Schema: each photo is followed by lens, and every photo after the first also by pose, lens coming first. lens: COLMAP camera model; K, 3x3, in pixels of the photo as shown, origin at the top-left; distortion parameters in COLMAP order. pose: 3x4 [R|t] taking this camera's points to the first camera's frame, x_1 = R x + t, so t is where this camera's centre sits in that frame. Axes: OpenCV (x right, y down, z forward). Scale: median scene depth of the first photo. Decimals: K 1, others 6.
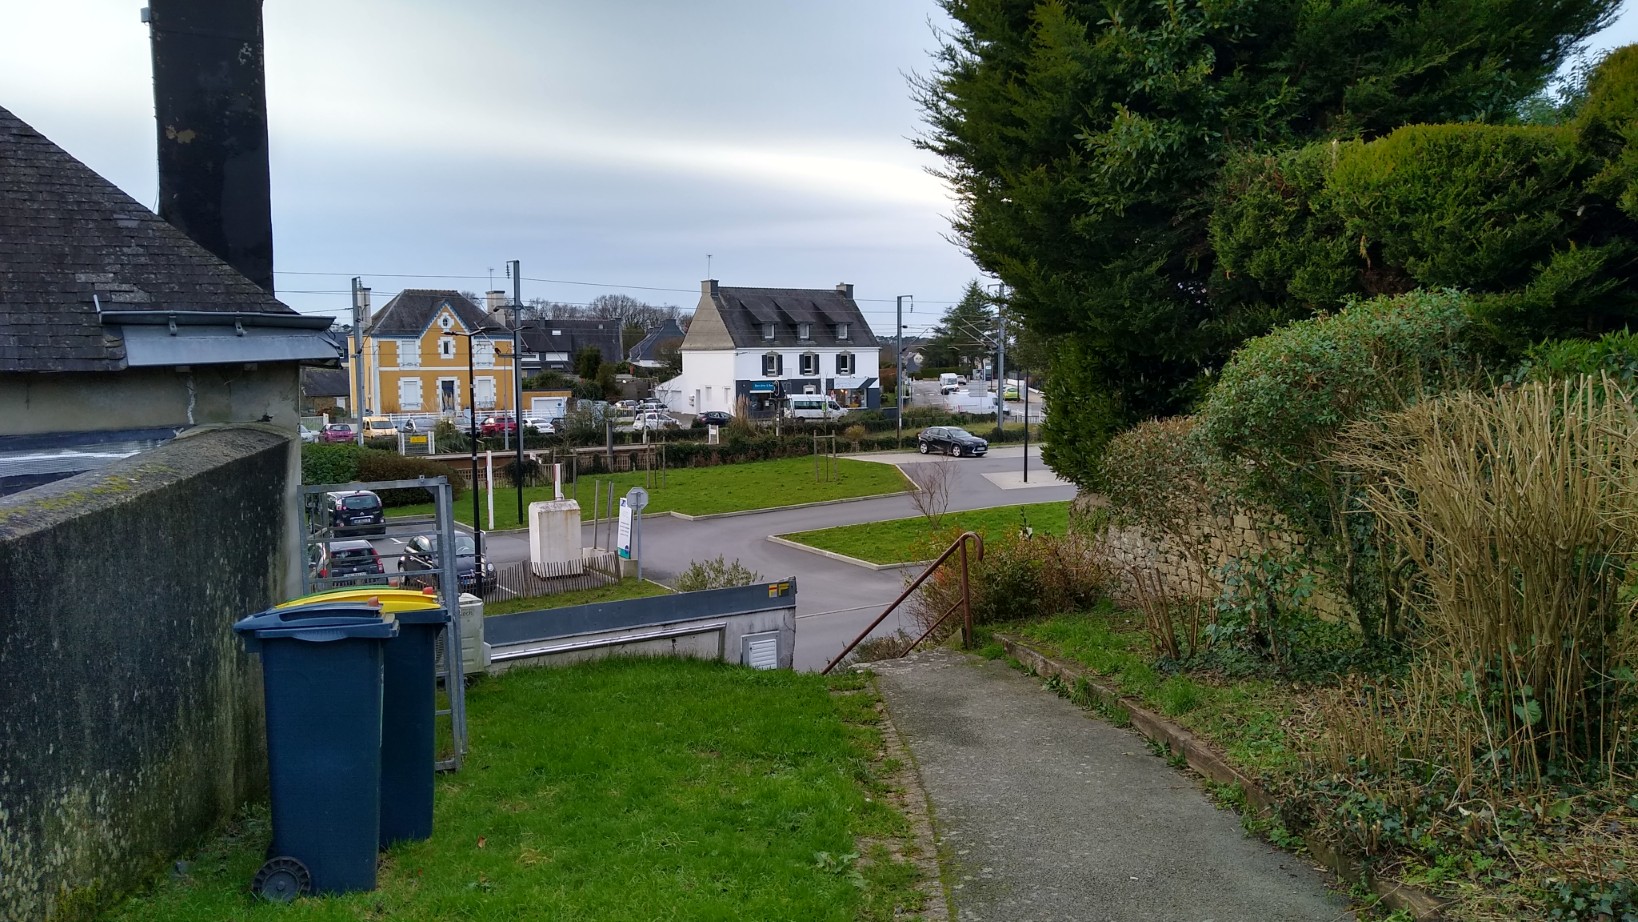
lens RADIAL K [[1289.9, 0, 819.8], [0, 1289.9, 461.3], [0, 0, 1]] dist [-0.001769, -0.001425]
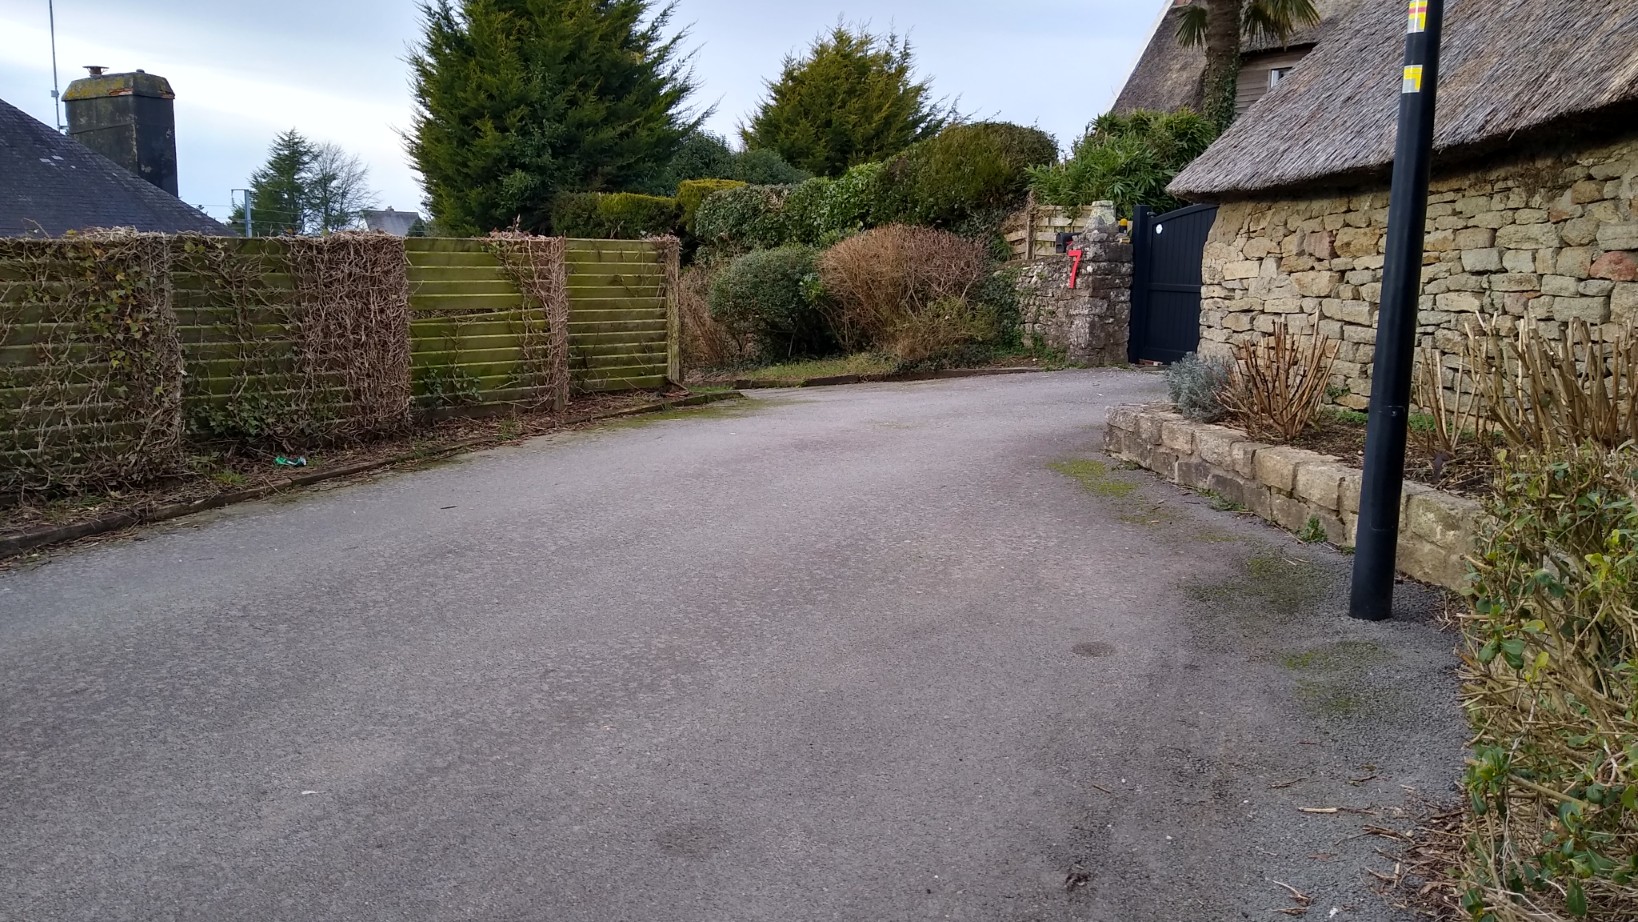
lens RADIAL K [[1289.9, 0, 819.0], [0, 1289.9, 460.7], [0, 0, 1]] dist [-0.001769, -0.001425]
pose [[0.813522, -0.073519, 0.576868, -0.777785], [0.024780, 0.995458, 0.091920, 0.075272], [-0.581006, -0.060484, 0.811649, -1.413829]]
